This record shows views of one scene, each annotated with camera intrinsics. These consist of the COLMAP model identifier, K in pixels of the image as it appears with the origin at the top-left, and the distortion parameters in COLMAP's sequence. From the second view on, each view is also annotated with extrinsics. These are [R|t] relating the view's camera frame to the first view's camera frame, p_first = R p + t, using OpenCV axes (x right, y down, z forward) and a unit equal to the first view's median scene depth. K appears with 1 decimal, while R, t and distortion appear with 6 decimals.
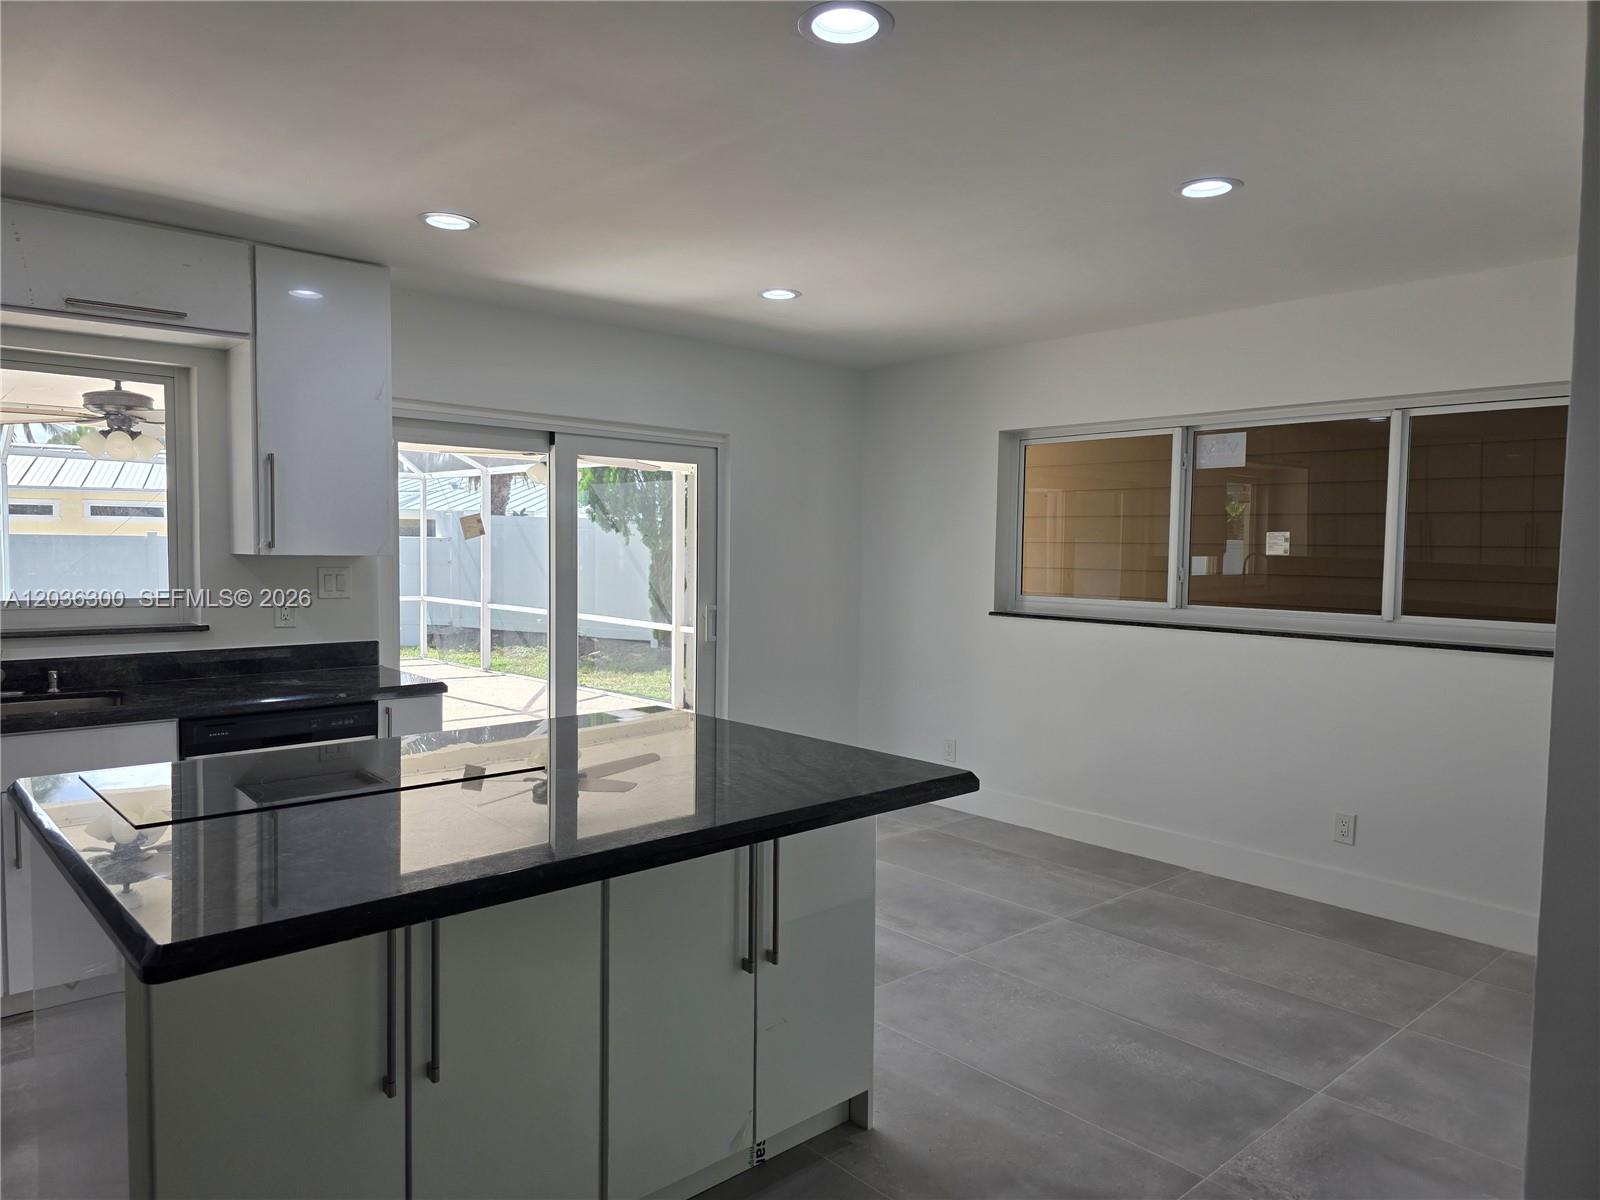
lens RADIAL K [[1074.9, 0, 798.6], [0, 1074.9, 603.9], [0, 0, 1]] dist [0.060934, -0.050474]
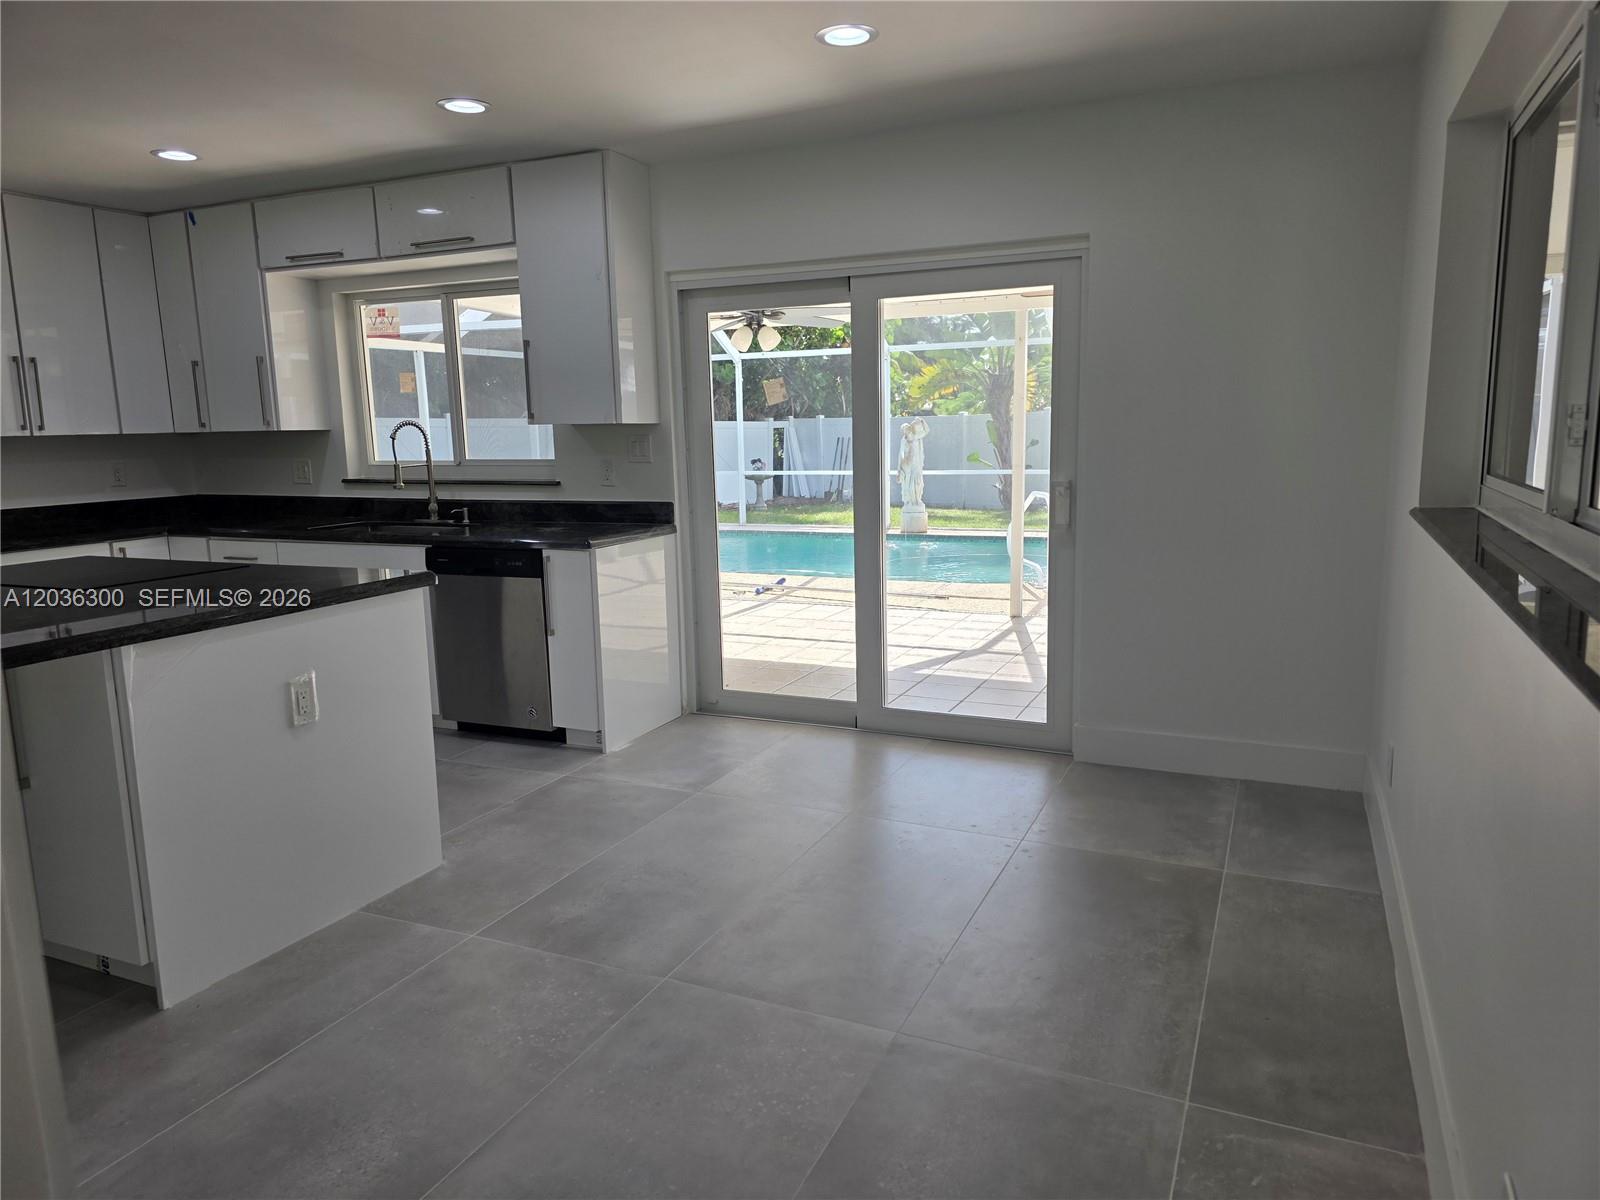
lens RADIAL K [[1074.9, 0, 798.6], [0, 1074.9, 603.9], [0, 0, 1]] dist [0.060934, -0.050474]
pose [[0.392716, 0.129712, -0.910466, 0.755447], [-0.023727, 0.991103, 0.130966, -0.010516], [0.919354, -0.029830, 0.392299, 0.771608]]
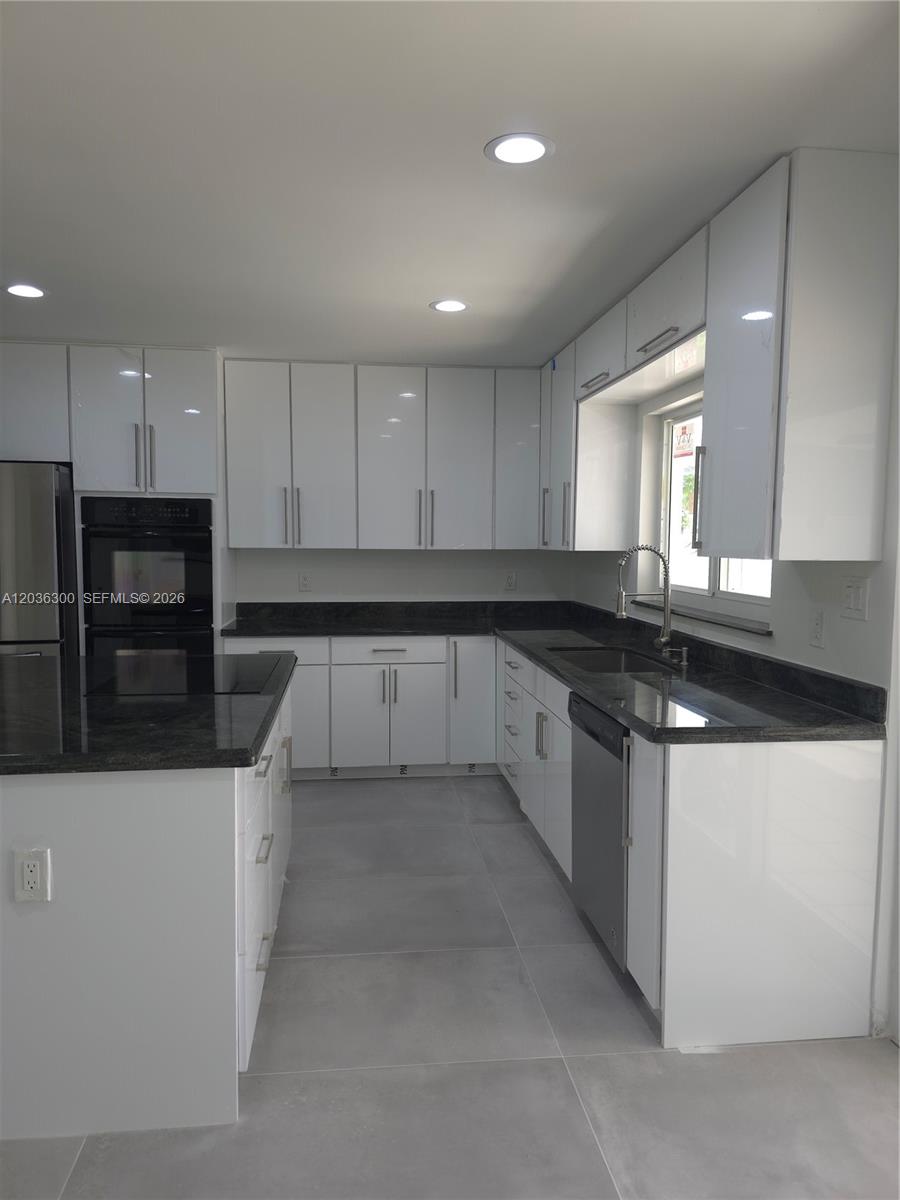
lens RADIAL K [[806.2, 0, 456.6], [0, 806.2, 602.4], [0, 0, 1]] dist [0.060934, -0.050474]
pose [[-0.592567, 0.049037, -0.804027, 0.190716], [-0.056172, 0.993200, 0.101973, -0.063231], [0.803560, 0.105590, -0.585783, 1.217463]]
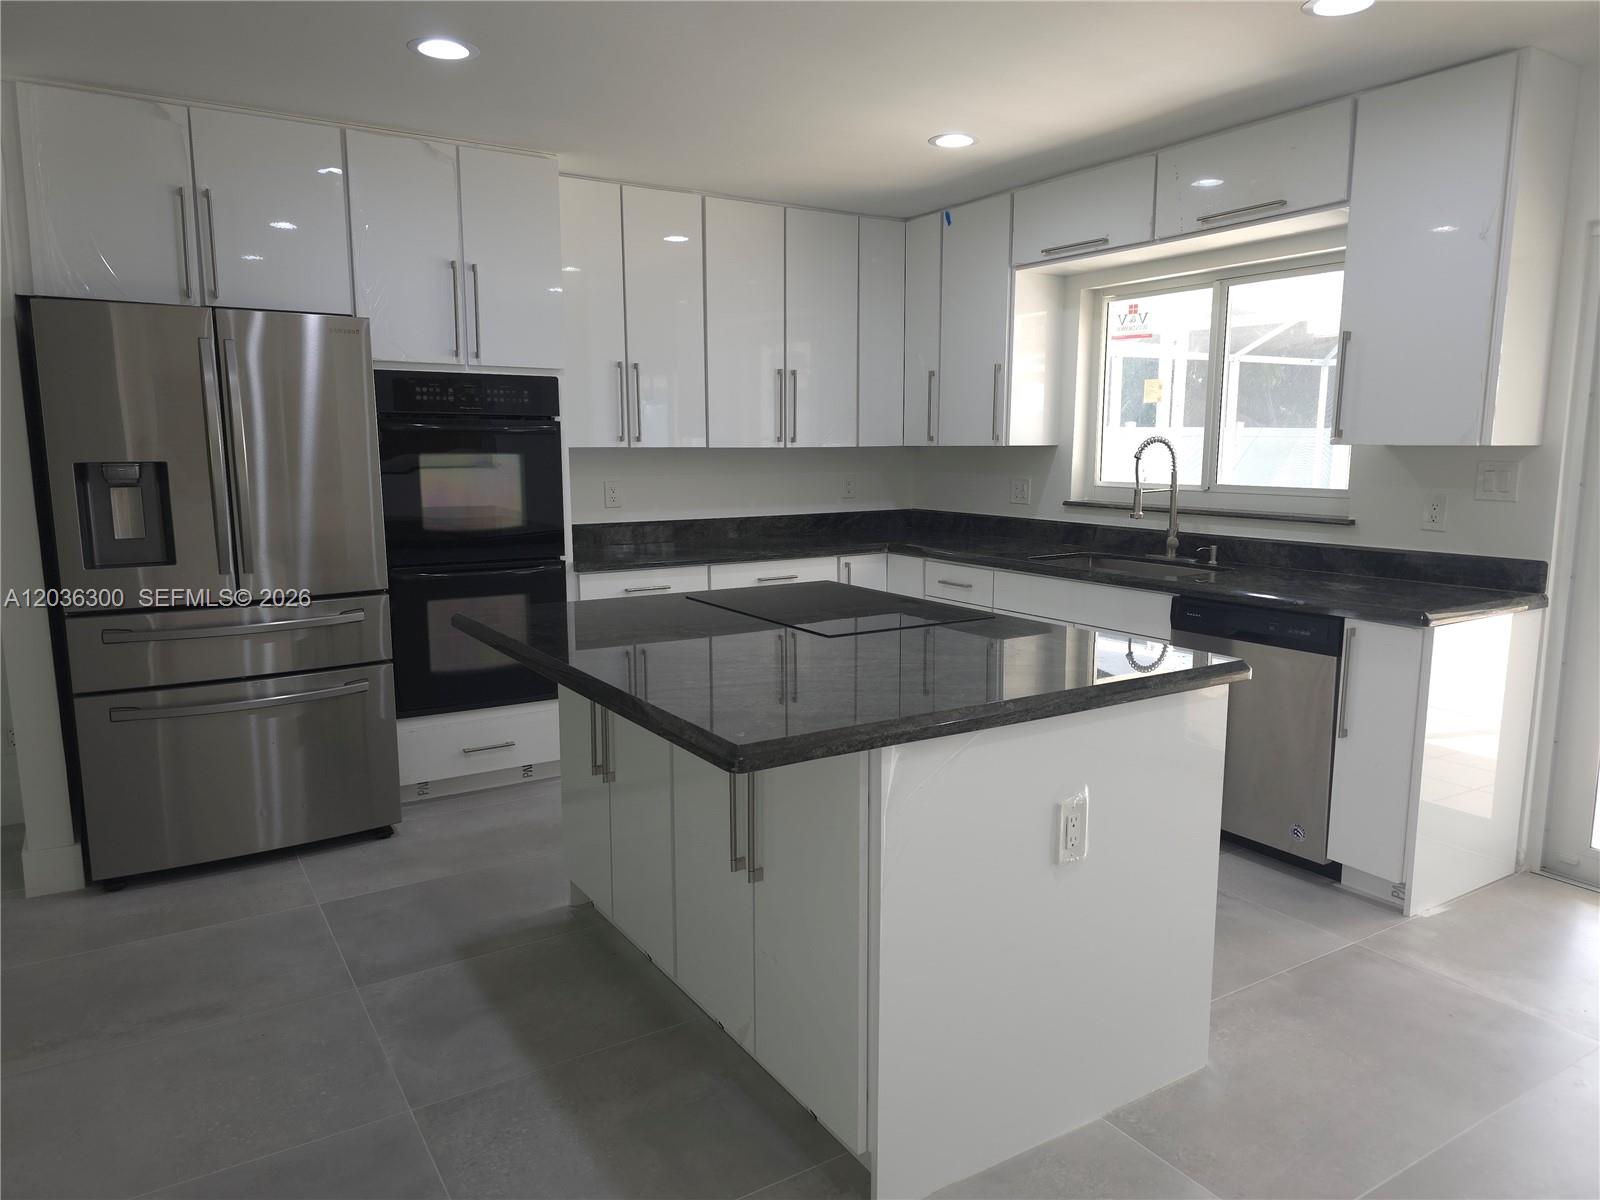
lens RADIAL K [[1074.9, 0, 798.6], [0, 1074.9, 603.9], [0, 0, 1]] dist [0.060934, -0.050474]
pose [[-0.171200, 0.137648, -0.975573, 0.490374], [-0.053959, 0.987396, 0.148785, -0.023749], [0.983758, 0.078113, -0.161615, 0.694249]]
